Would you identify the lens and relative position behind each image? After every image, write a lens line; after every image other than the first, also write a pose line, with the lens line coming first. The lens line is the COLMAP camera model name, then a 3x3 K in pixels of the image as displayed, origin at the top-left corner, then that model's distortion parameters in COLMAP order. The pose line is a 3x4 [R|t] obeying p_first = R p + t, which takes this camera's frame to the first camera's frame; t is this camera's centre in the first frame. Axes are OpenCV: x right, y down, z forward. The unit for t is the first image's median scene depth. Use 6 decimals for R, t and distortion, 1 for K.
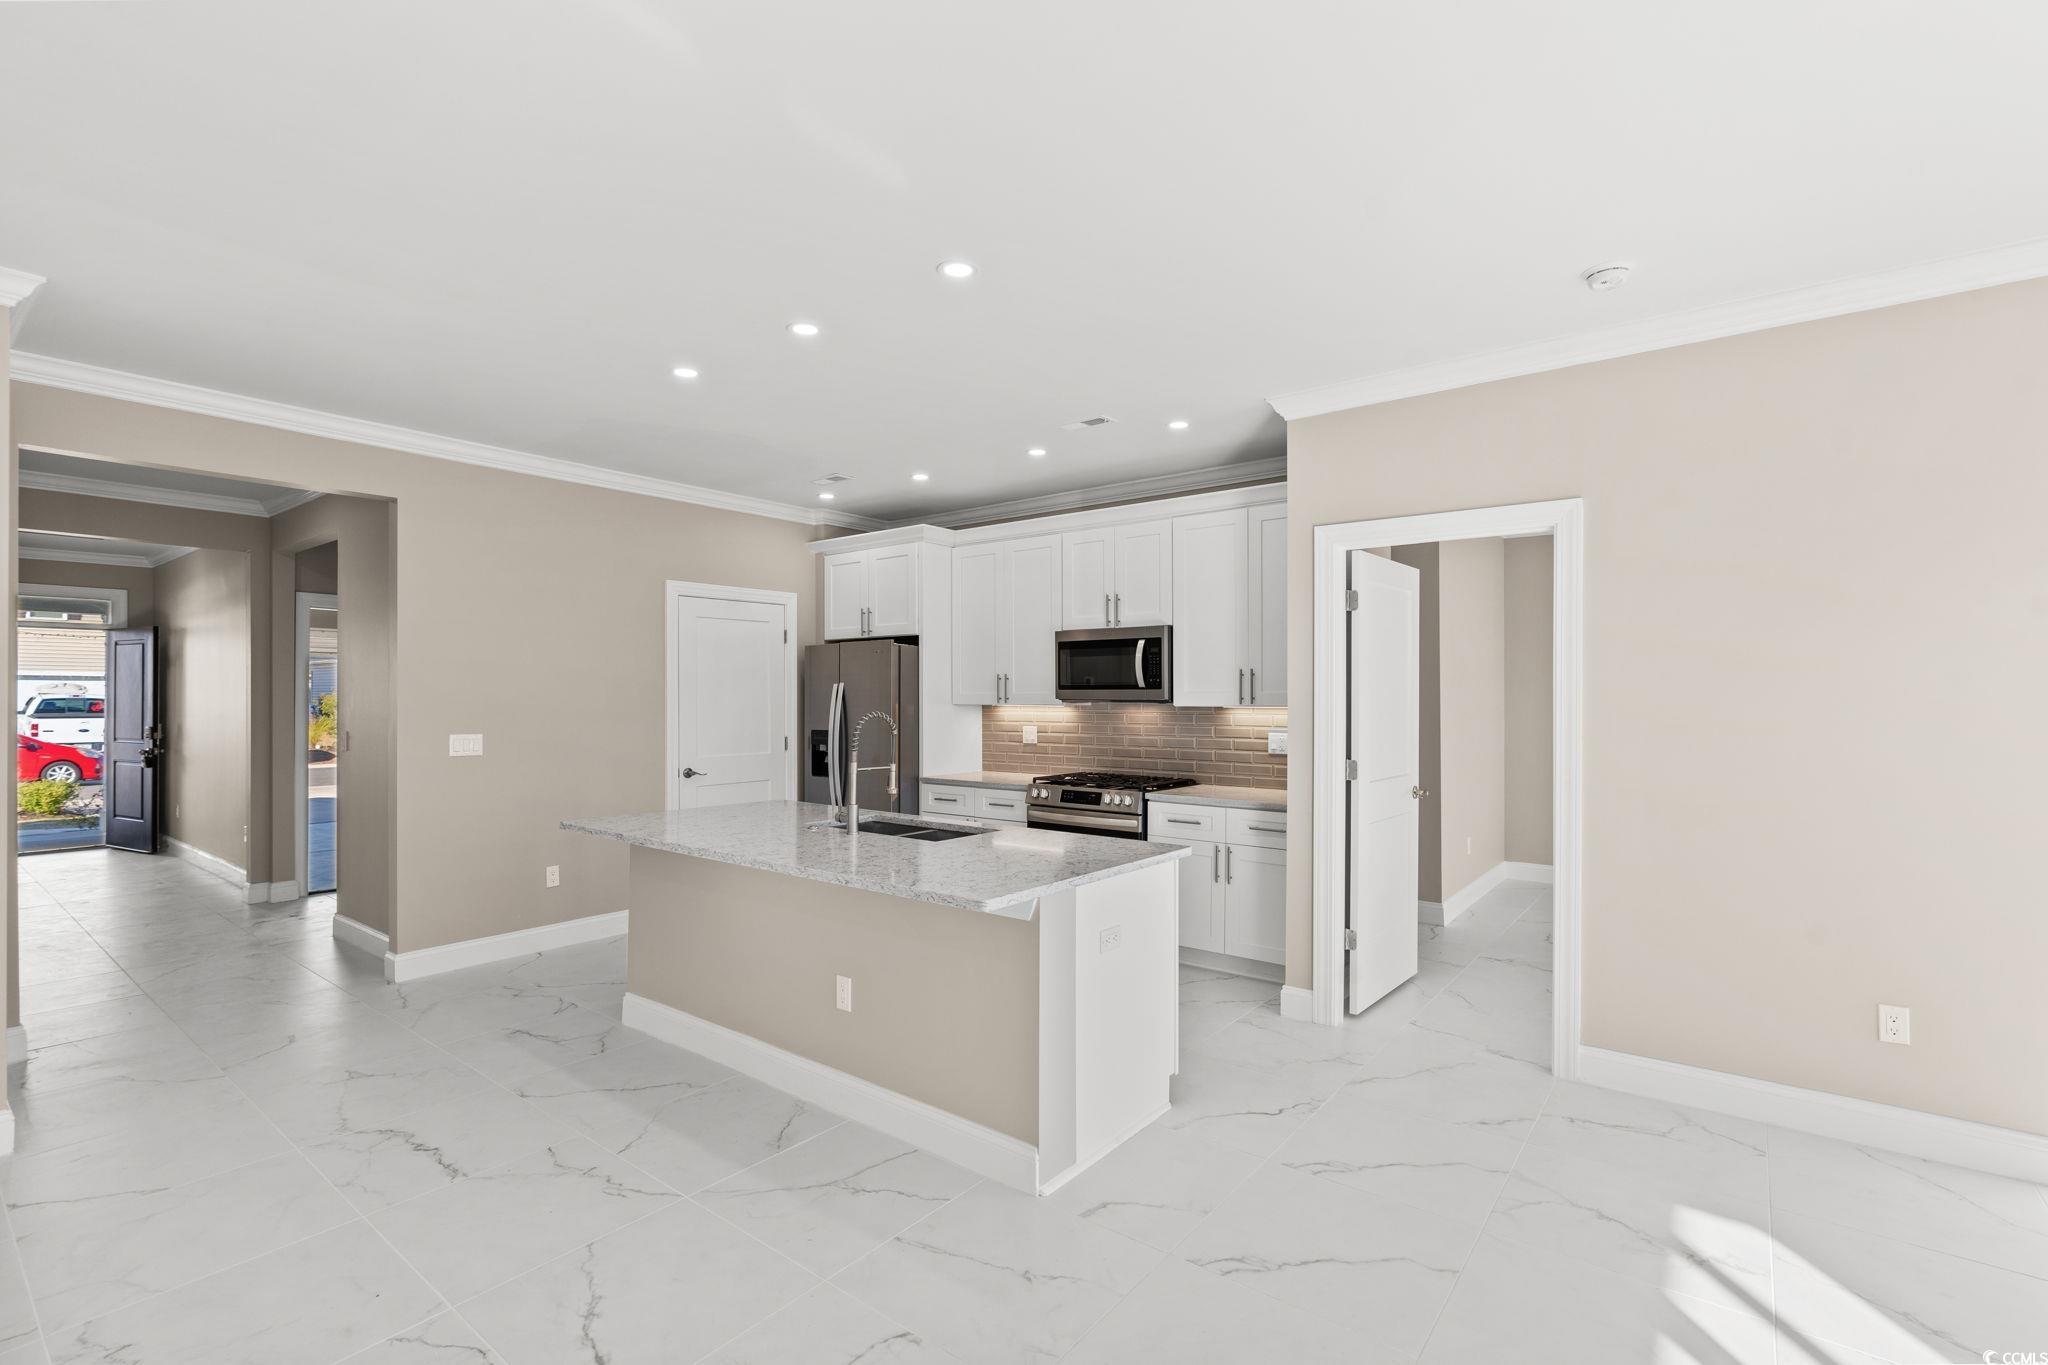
lens RADIAL K [[926.0, 0, 1036.2], [0, 926.0, 694.8], [0, 0, 1]] dist [-0.011335, 0.003646]
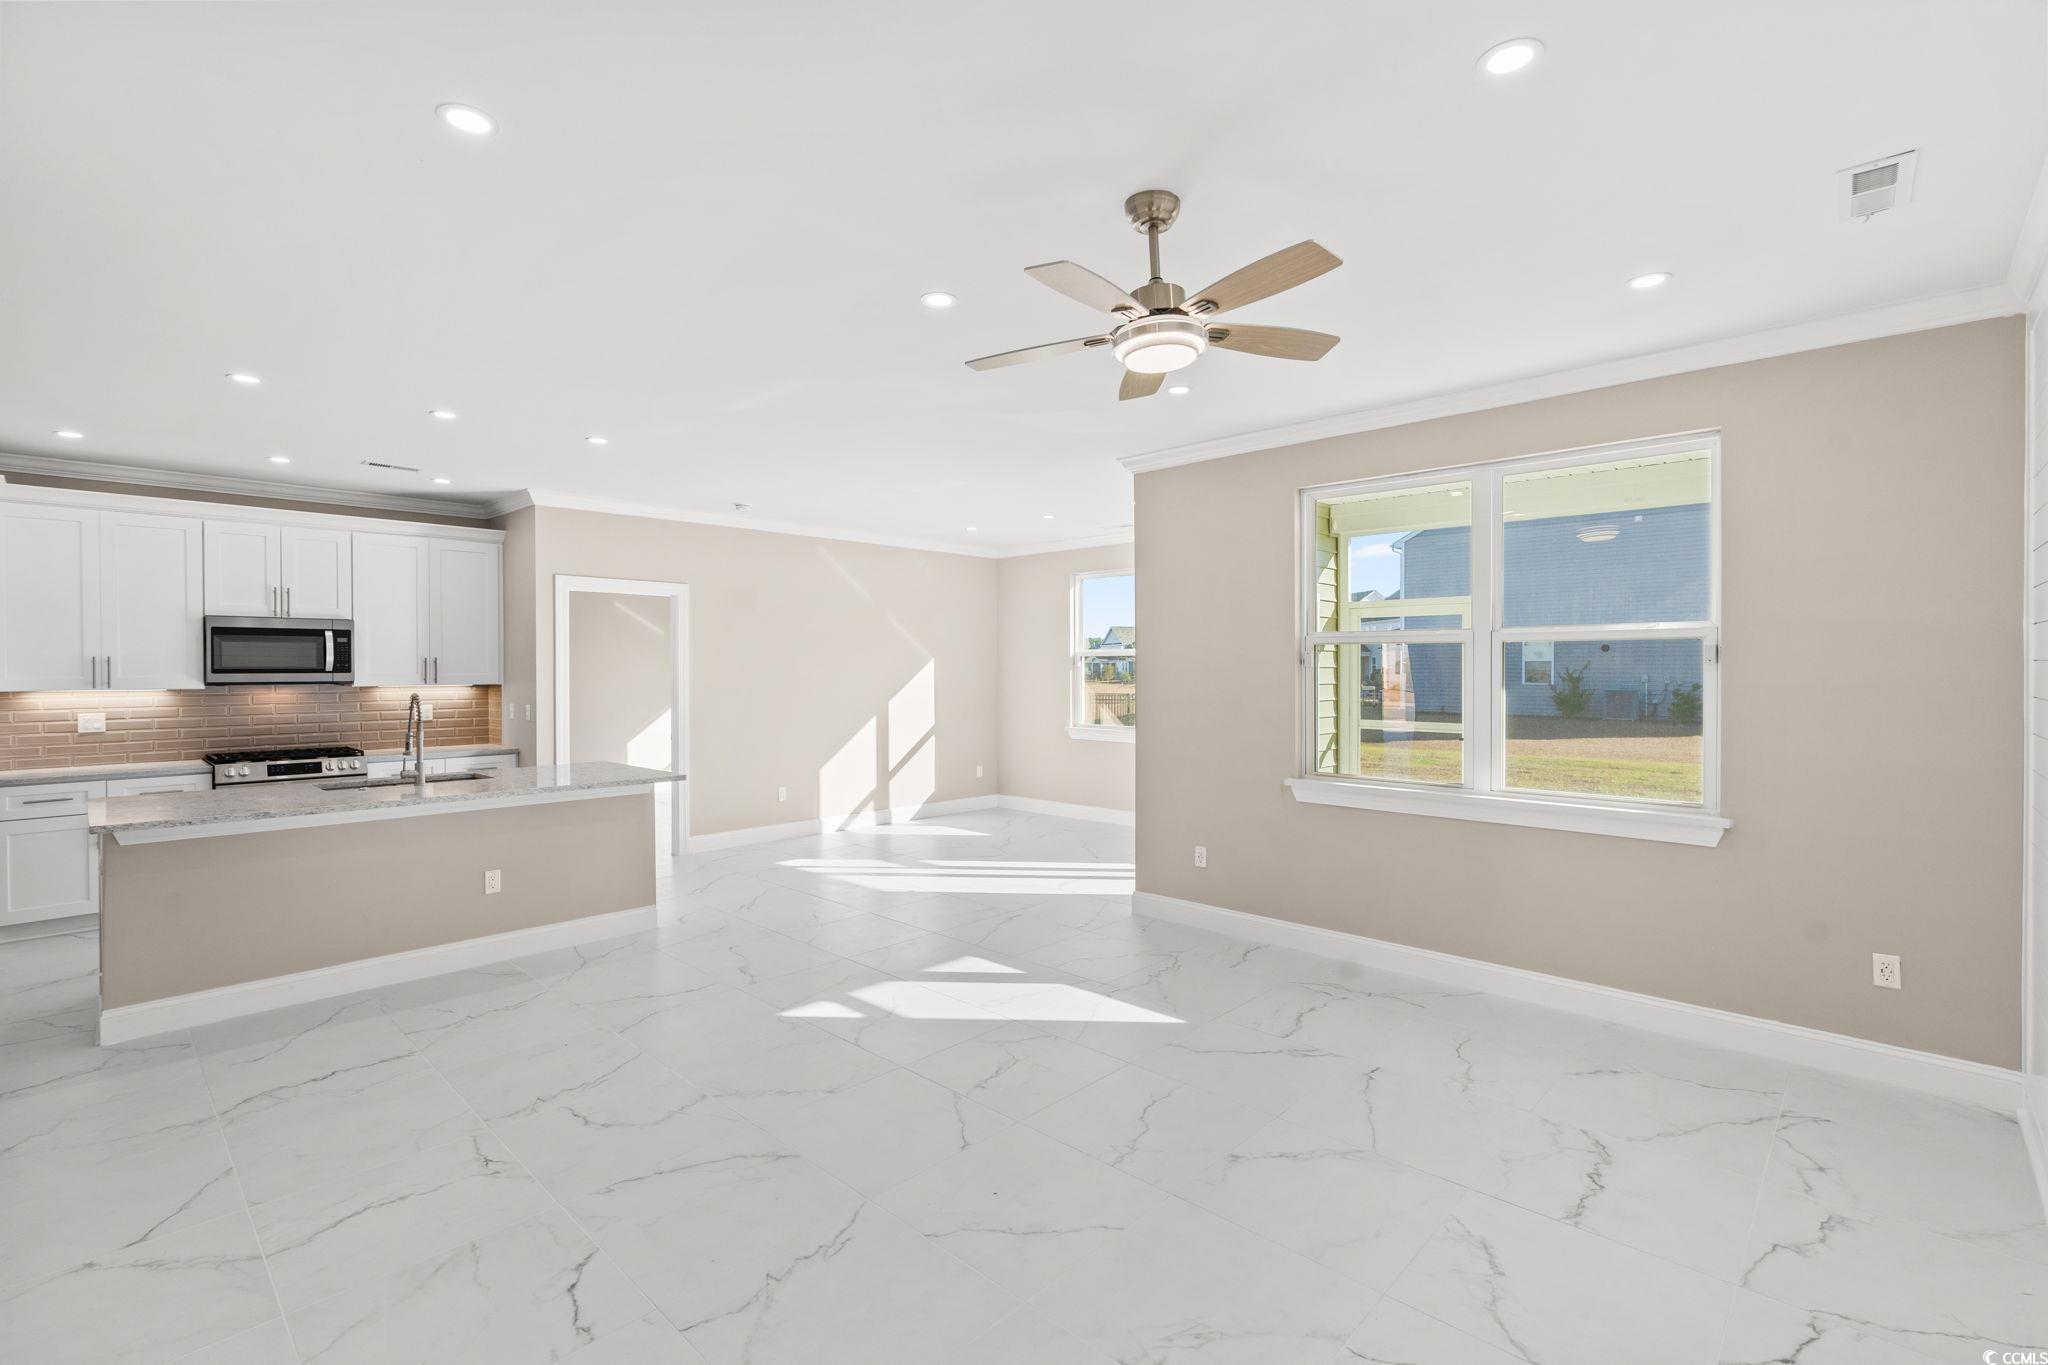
lens RADIAL K [[926.0, 0, 1025.2], [0, 926.0, 671.0], [0, 0, 1]] dist [-0.011335, 0.003646]
pose [[0.102853, -0.005410, 0.994682, -0.957413], [0.000485, 0.999985, 0.005389, -0.014029], [-0.994696, -0.000072, 0.102854, -0.000914]]
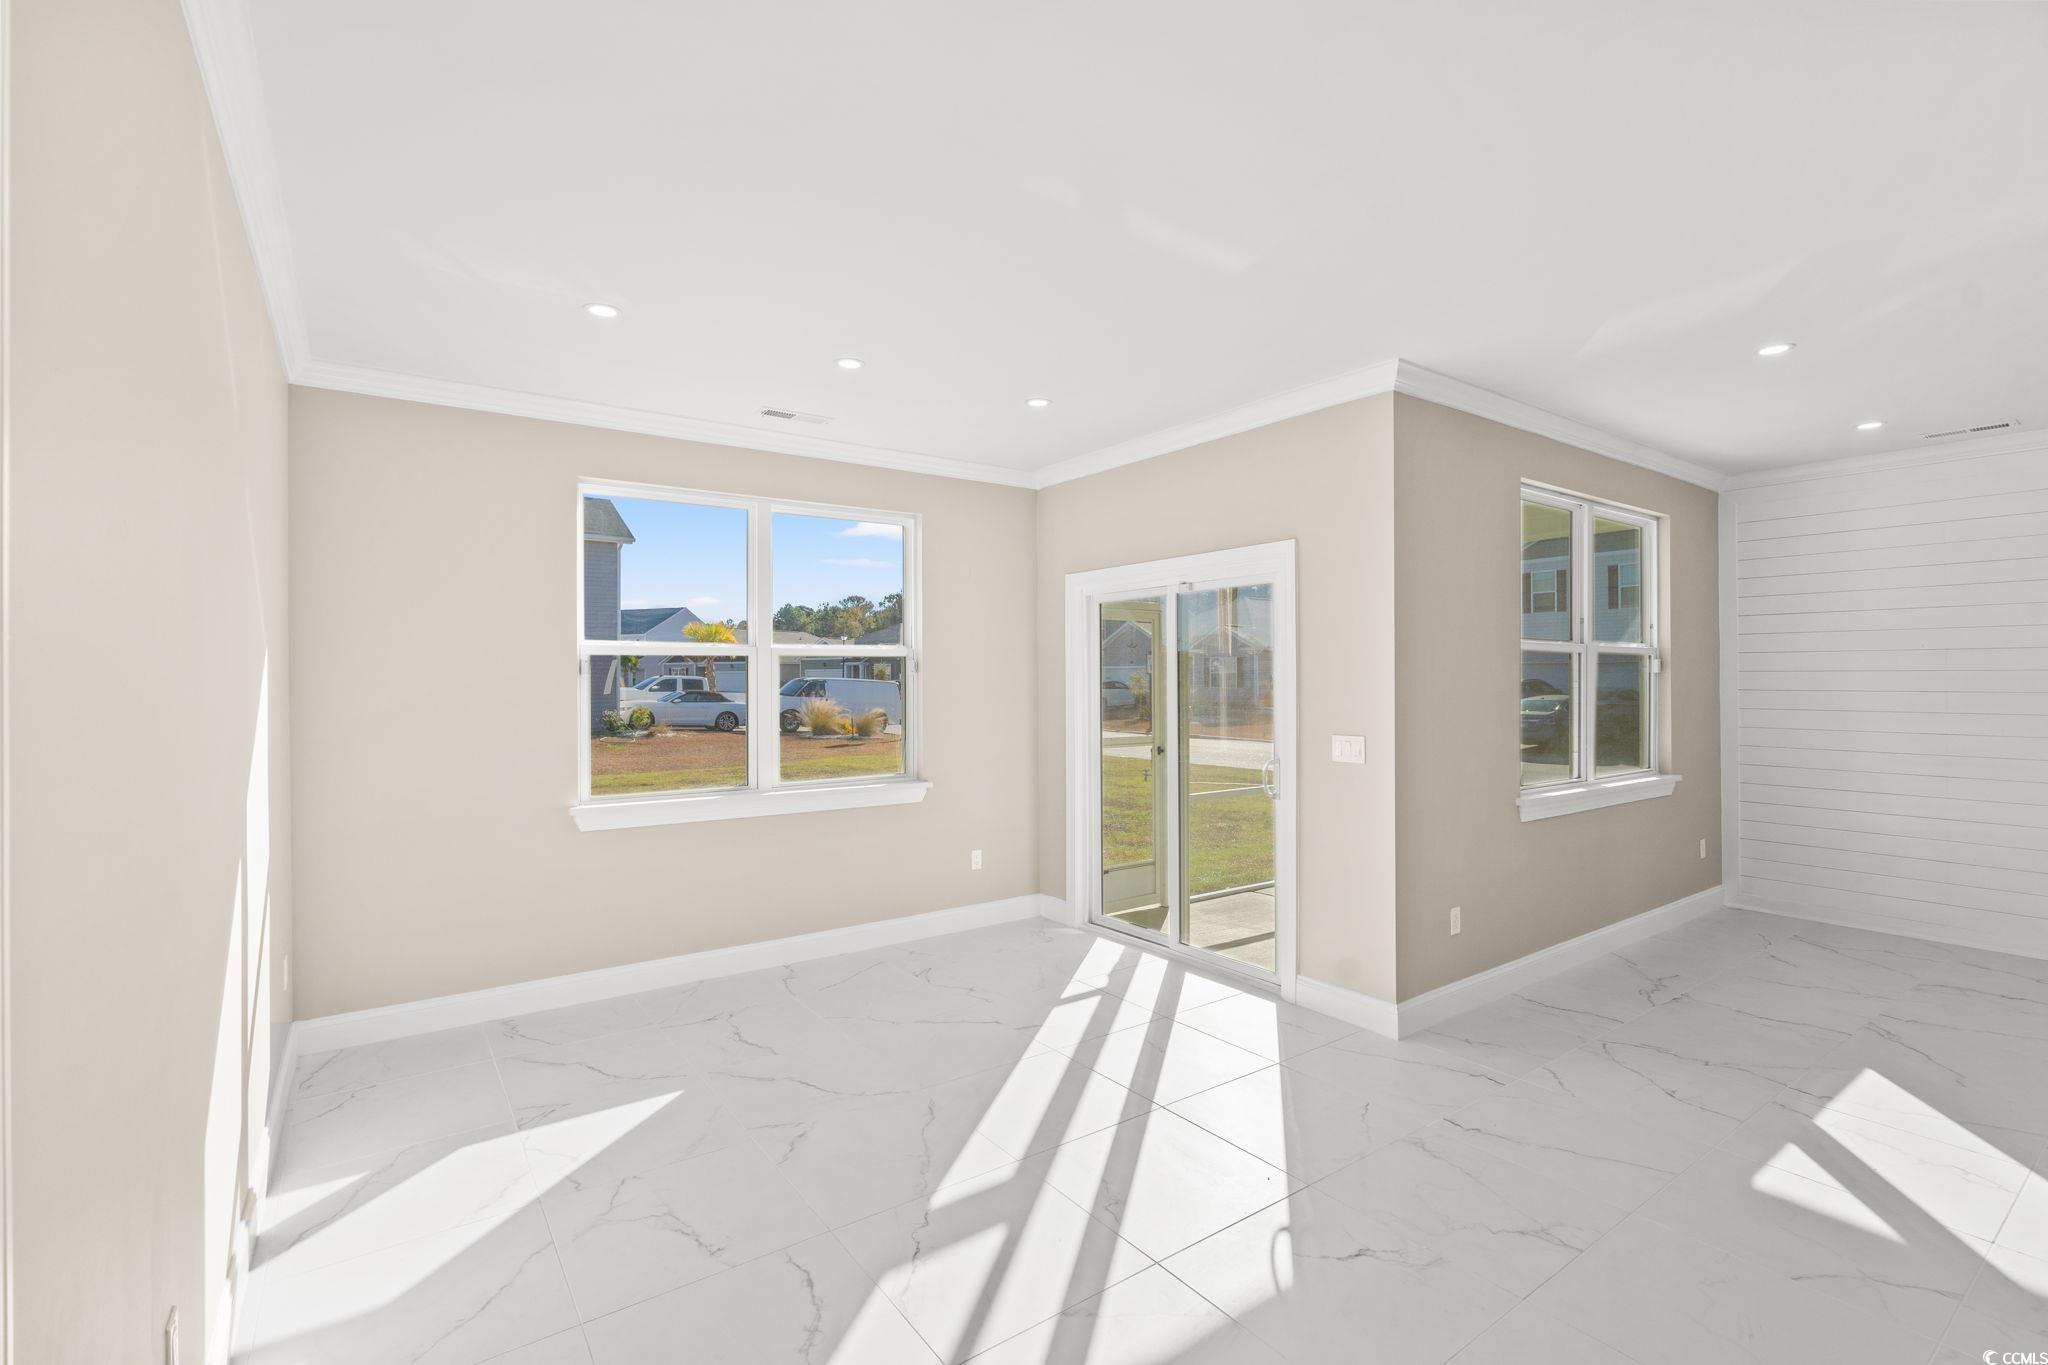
lens RADIAL K [[926.0, 0, 1003.8], [0, 926.0, 672.2], [0, 0, 1]] dist [-0.011335, 0.003646]
pose [[-0.958090, 0.003952, 0.286439, 0.184839], [0.002088, 0.999975, -0.006814, -0.009660], [-0.286458, -0.005930, -0.958074, 0.750606]]
